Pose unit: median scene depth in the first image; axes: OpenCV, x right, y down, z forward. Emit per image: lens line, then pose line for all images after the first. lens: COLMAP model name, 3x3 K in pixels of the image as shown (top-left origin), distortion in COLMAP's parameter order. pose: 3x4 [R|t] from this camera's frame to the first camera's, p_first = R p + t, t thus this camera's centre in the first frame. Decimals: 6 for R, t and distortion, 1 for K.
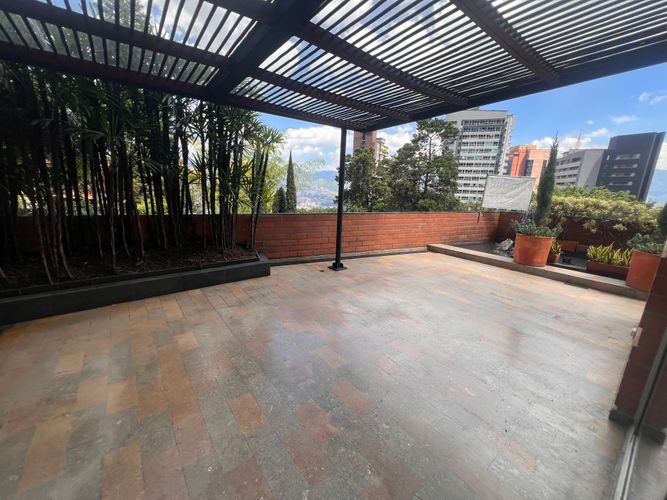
lens RADIAL K [[267.2, 0, 331.8], [0, 267.2, 248.2], [0, 0, 1]] dist [0.000730, 0.000490]
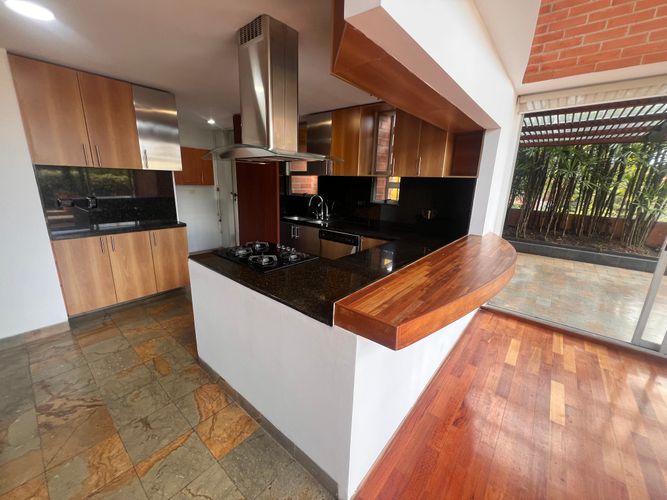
lens RADIAL K [[267.2, 0, 333.2], [0, 267.2, 249.8], [0, 0, 1]] dist [0.000730, 0.000490]
pose [[0.225786, 0.216505, -0.949814, 0.568912], [-0.244585, 0.956360, 0.159855, 0.184858], [0.942974, 0.196217, 0.268886, -0.778173]]
